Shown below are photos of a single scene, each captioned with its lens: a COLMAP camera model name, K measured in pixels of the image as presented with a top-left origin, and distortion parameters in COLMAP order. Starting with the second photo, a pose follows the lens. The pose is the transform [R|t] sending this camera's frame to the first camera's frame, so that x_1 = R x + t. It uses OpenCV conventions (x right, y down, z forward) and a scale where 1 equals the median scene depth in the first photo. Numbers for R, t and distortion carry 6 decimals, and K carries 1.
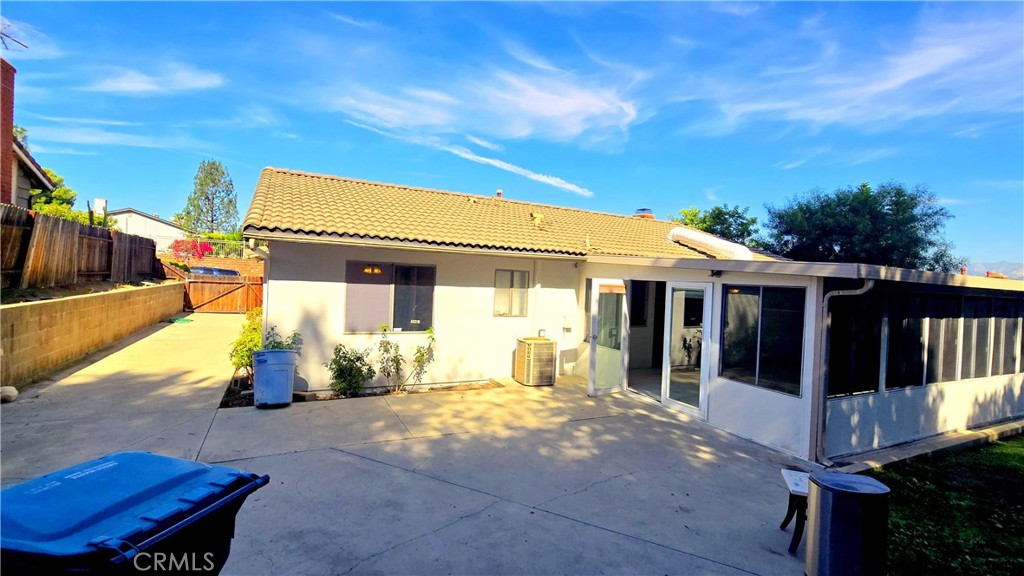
lens RADIAL K [[454.4, 0, 514.5], [0, 454.4, 282.7], [0, 0, 1]] dist [-0.000975, 0.000080]
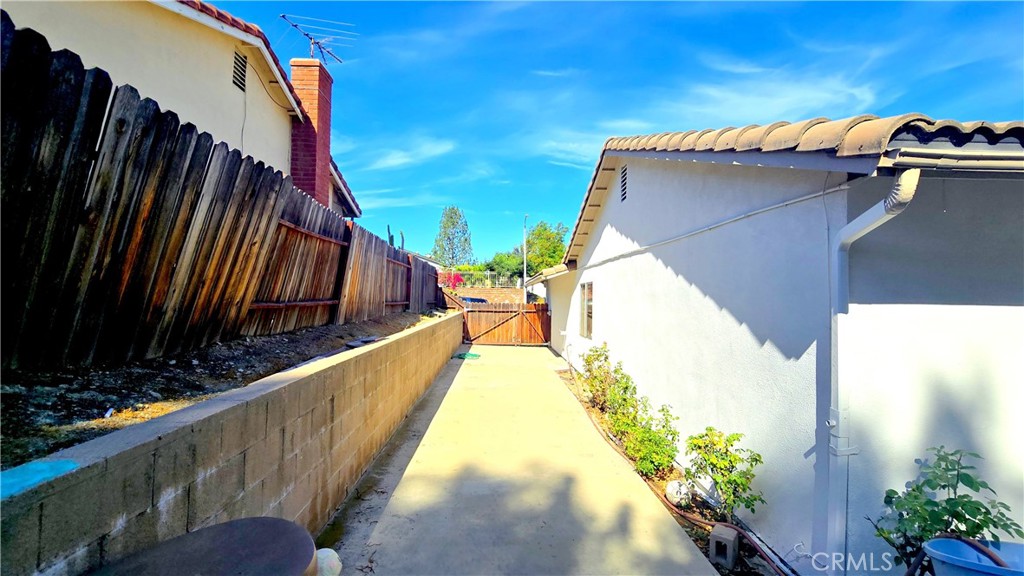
lens RADIAL K [[422.3, 0, 513.7], [0, 422.3, 280.4], [0, 0, 1]] dist [-0.000526, -0.000047]
pose [[0.913116, -0.049852, -0.404641, -0.092338], [0.024636, 0.997429, -0.067289, -0.001160], [0.406956, 0.051474, 0.911996, 0.082282]]
